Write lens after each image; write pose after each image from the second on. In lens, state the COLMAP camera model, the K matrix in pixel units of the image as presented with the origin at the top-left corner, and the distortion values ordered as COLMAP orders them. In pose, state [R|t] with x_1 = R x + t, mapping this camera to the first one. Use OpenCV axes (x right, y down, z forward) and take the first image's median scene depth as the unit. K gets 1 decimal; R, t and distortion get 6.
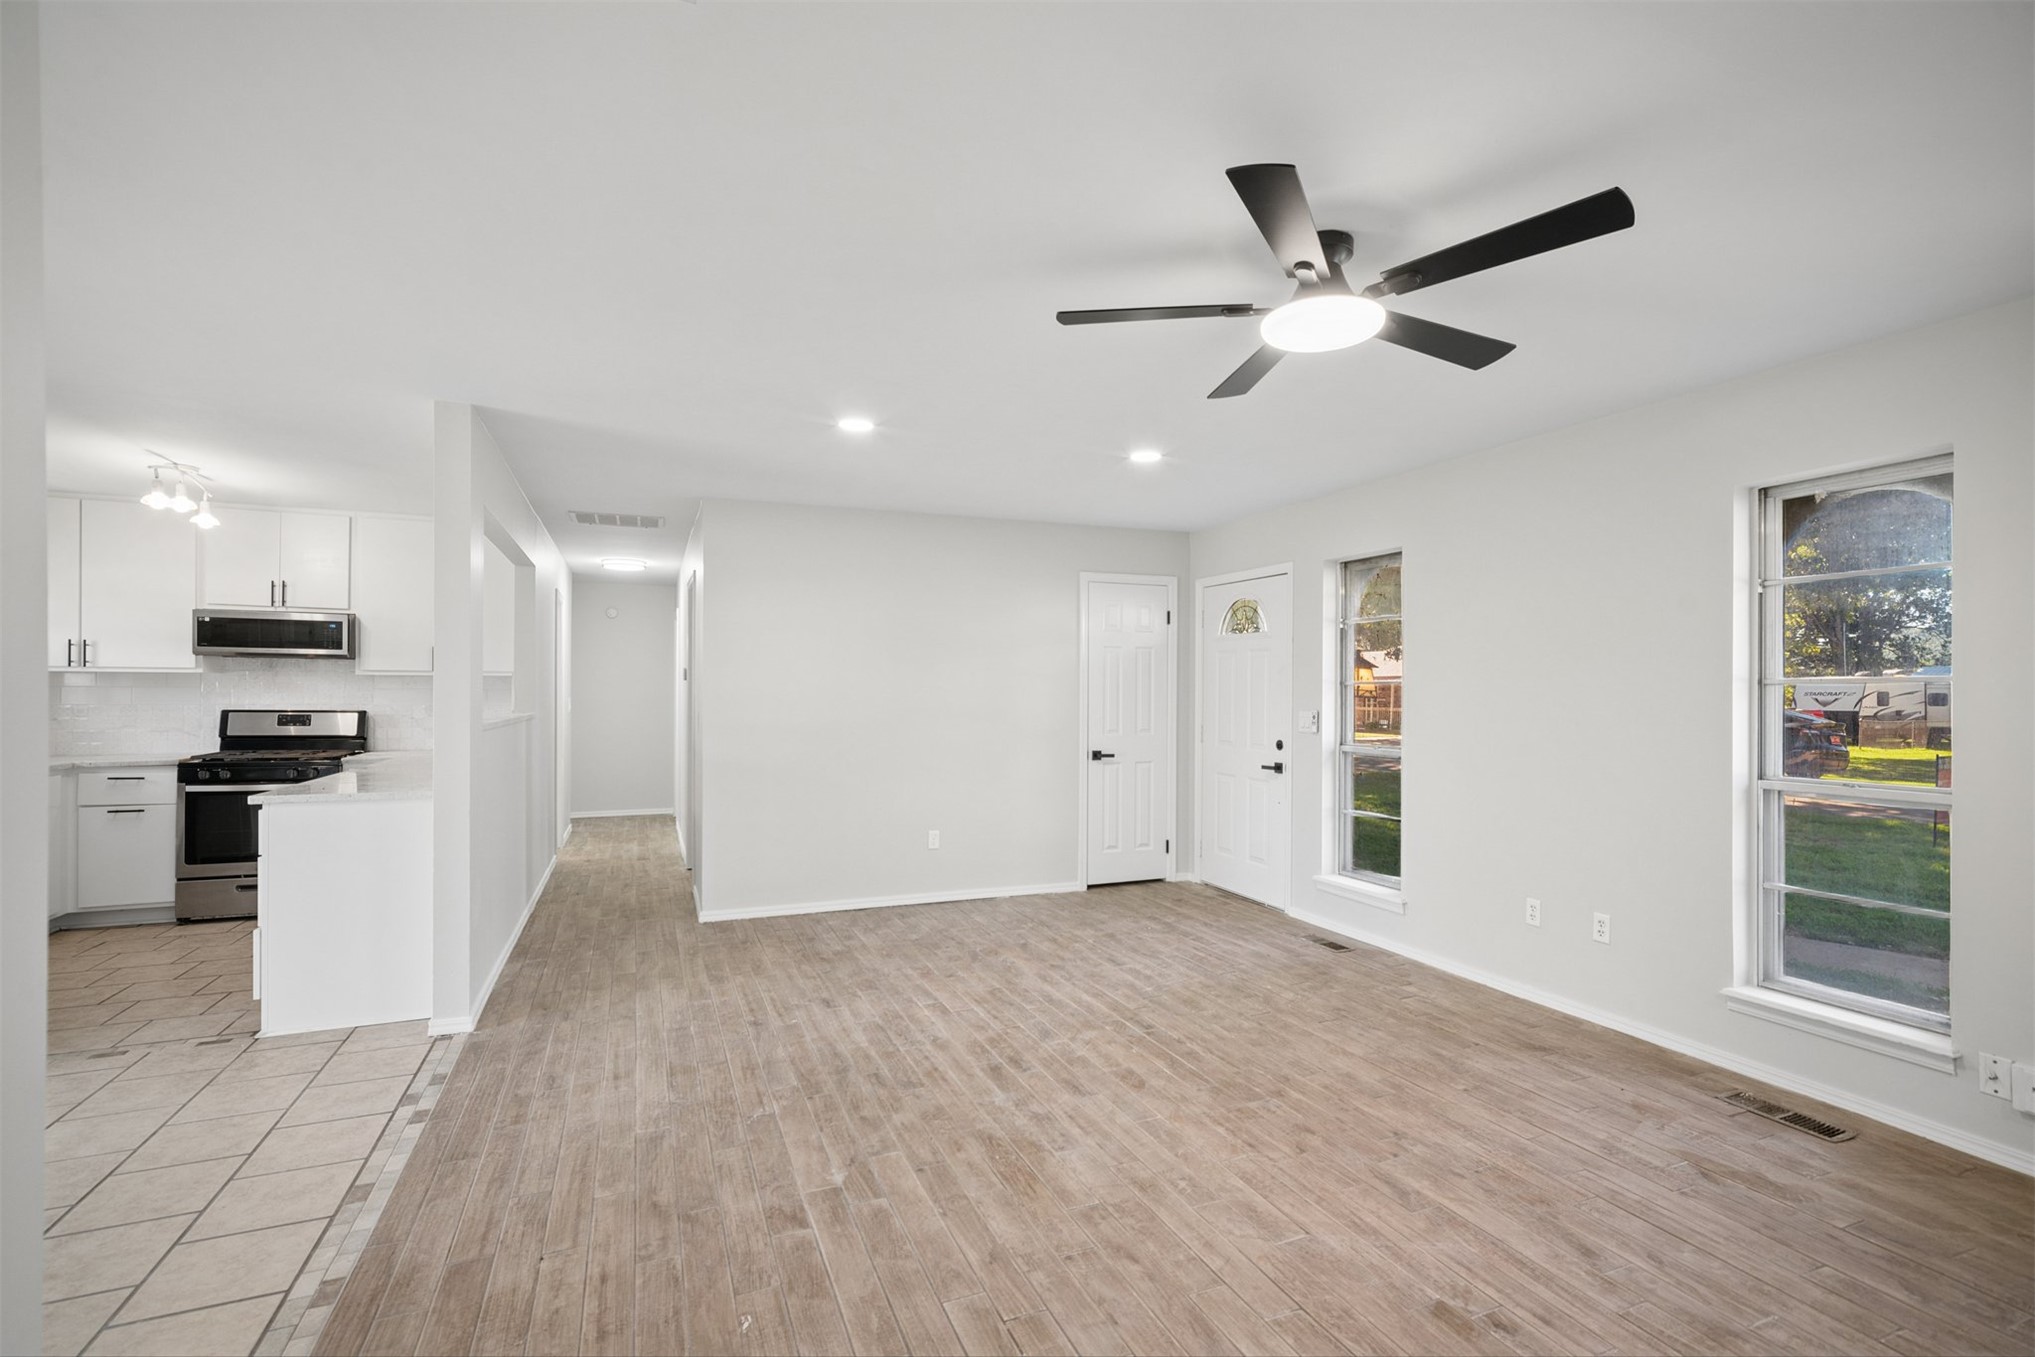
lens RADIAL K [[936.3, 0, 1024.8], [0, 936.3, 695.3], [0, 0, 1]] dist [-0.013824, 0.009840]
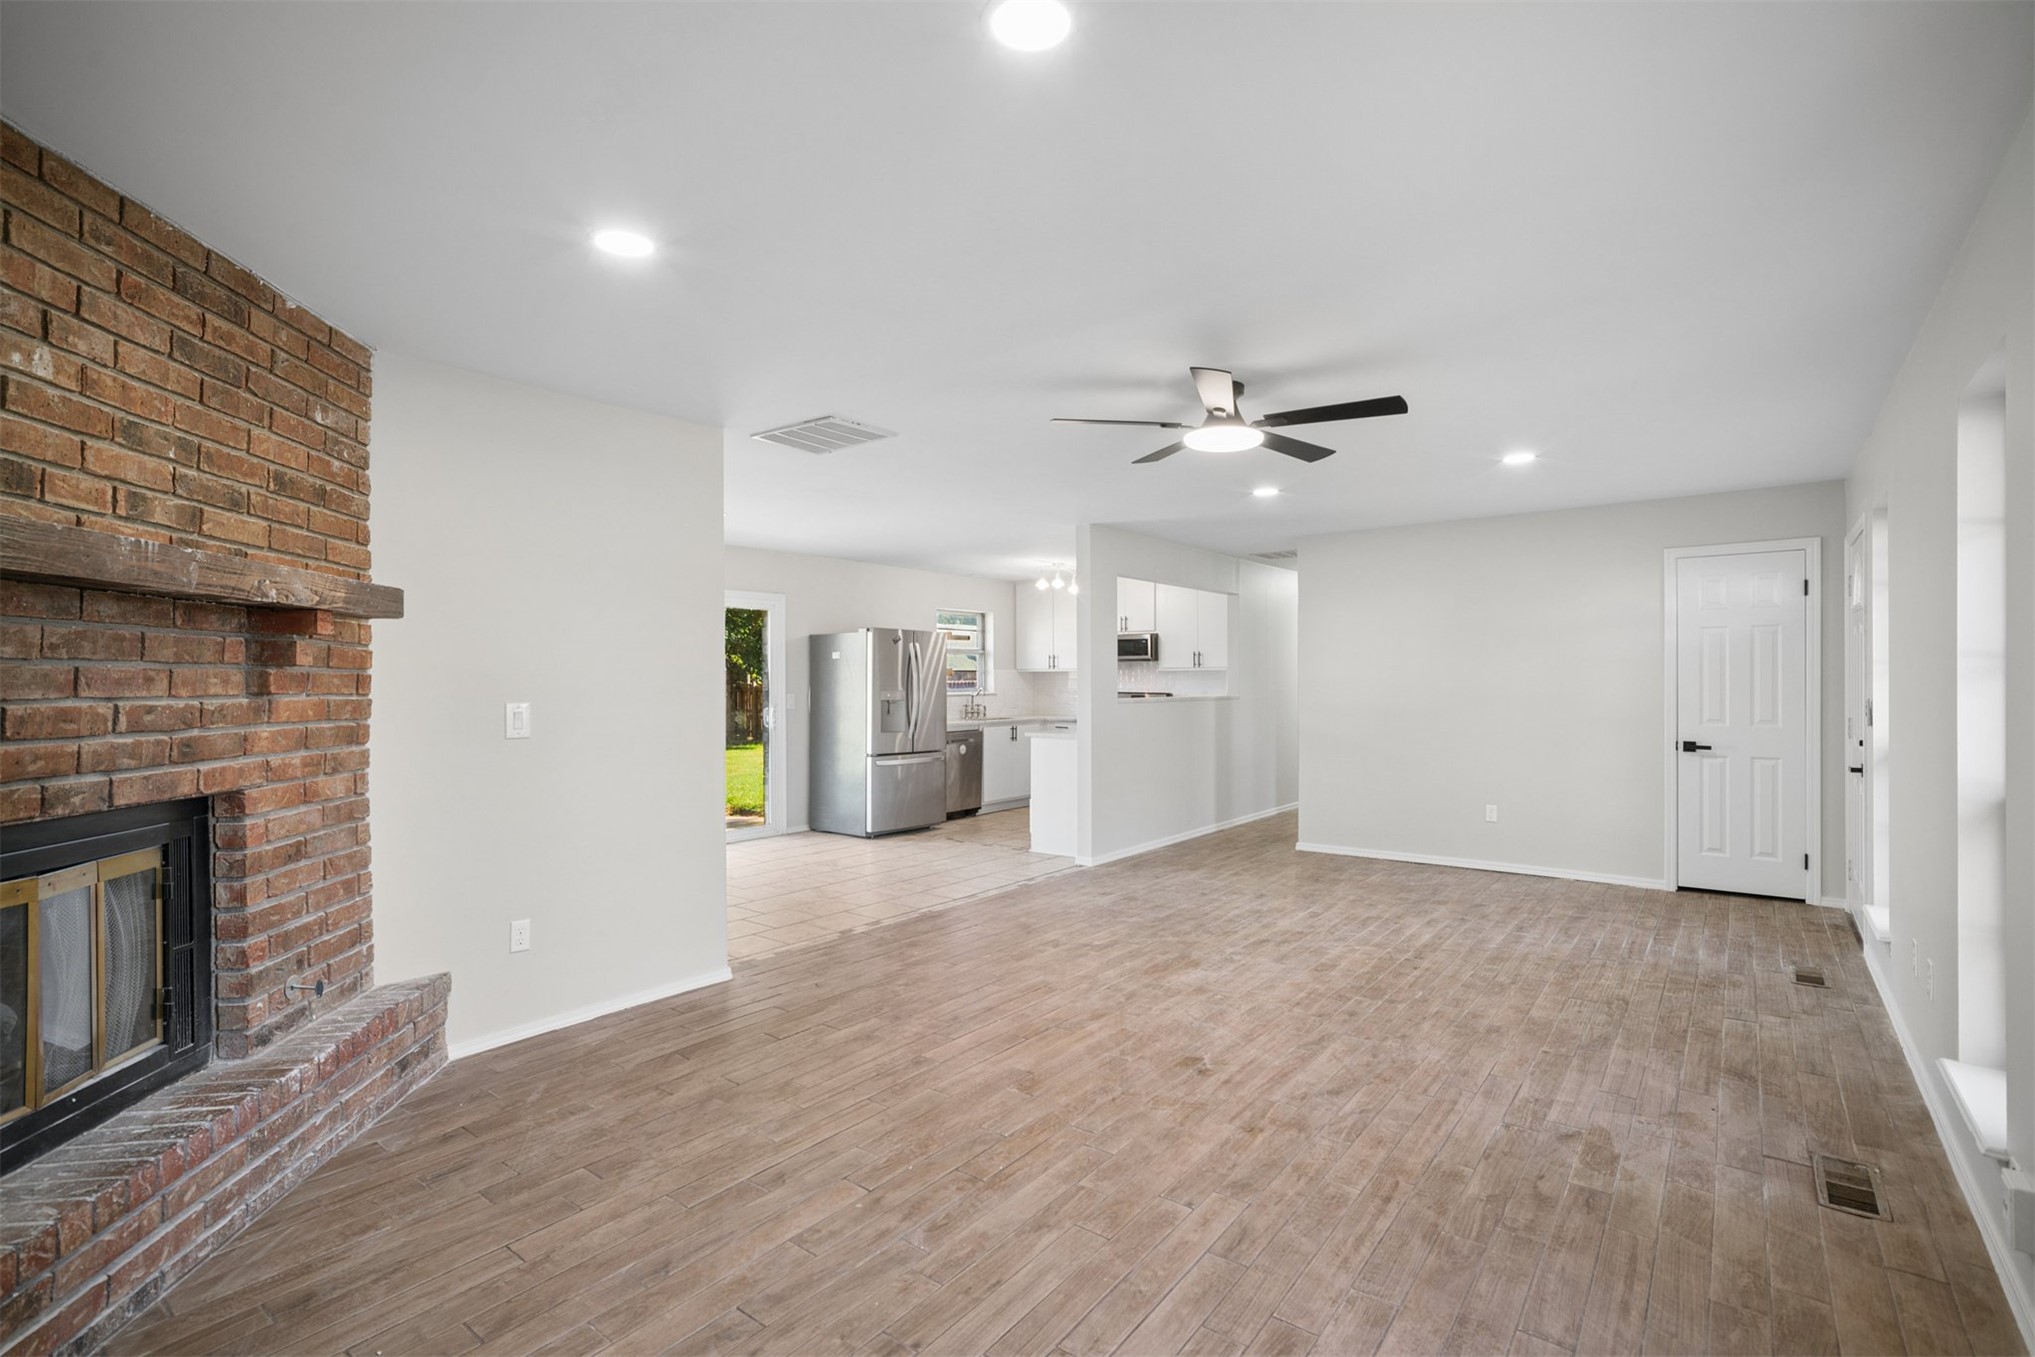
lens RADIAL K [[944.4, 0, 1017.5], [0, 944.4, 678.5], [0, 0, 1]] dist [-0.019256, 0.012954]
pose [[0.493909, -0.006490, -0.869490, 0.758626], [0.001896, 0.999978, -0.006386, 0.002995], [0.869512, 0.001506, 0.493910, -0.035173]]
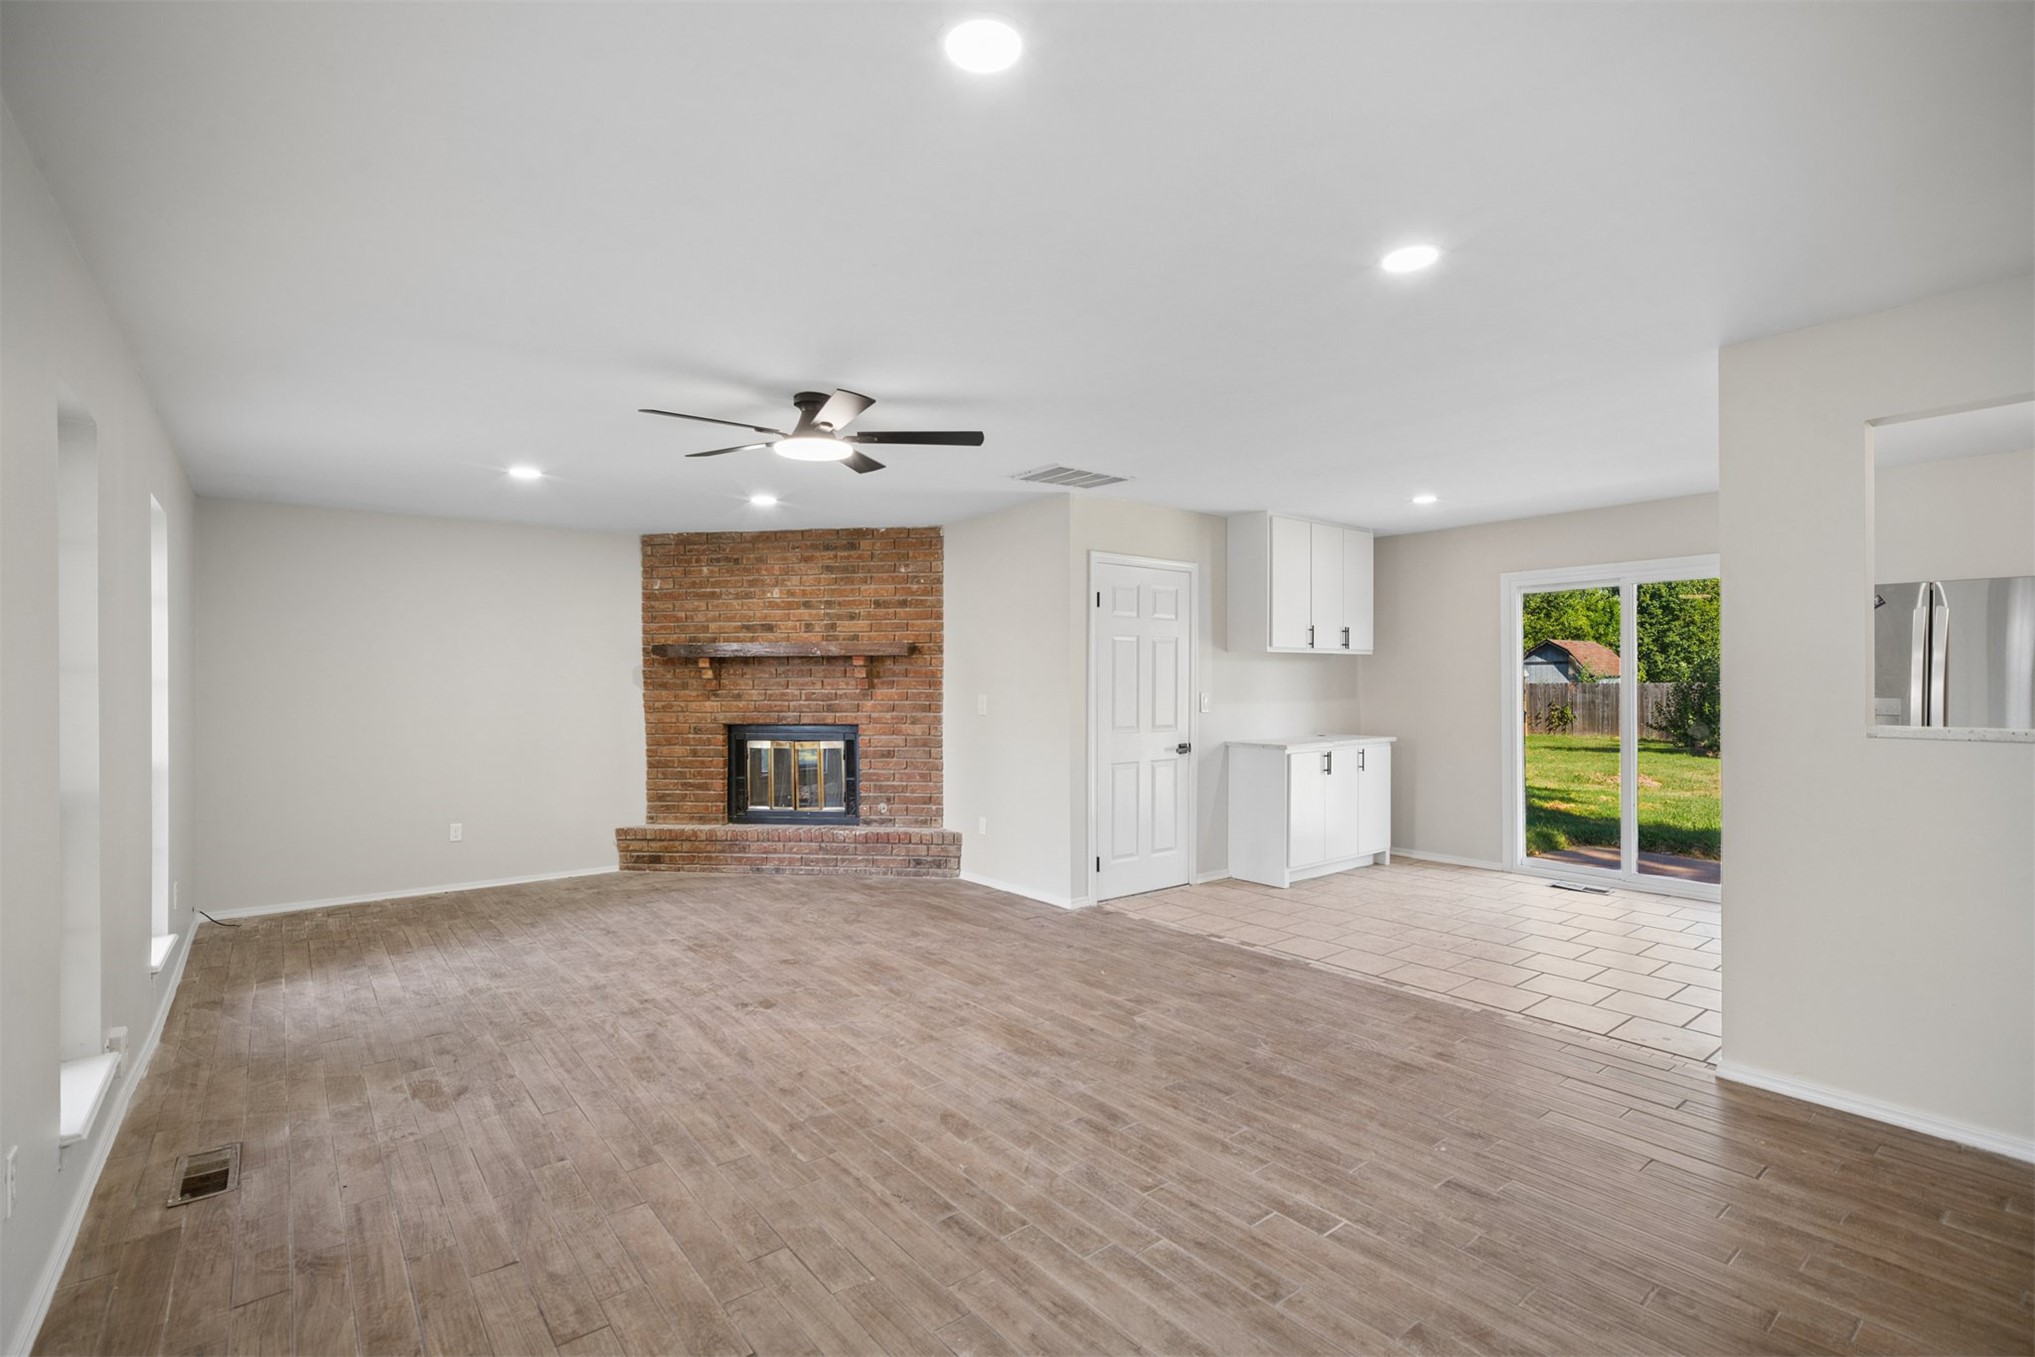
lens RADIAL K [[937.5, 0, 1026.5], [0, 937.5, 689.0], [0, 0, 1]] dist [-0.020548, 0.013861]
pose [[-0.960346, 0.003539, -0.278788, 0.208018], [0.001060, 0.999959, 0.009040, -0.004514], [0.278808, 0.008386, -0.960310, 1.313201]]
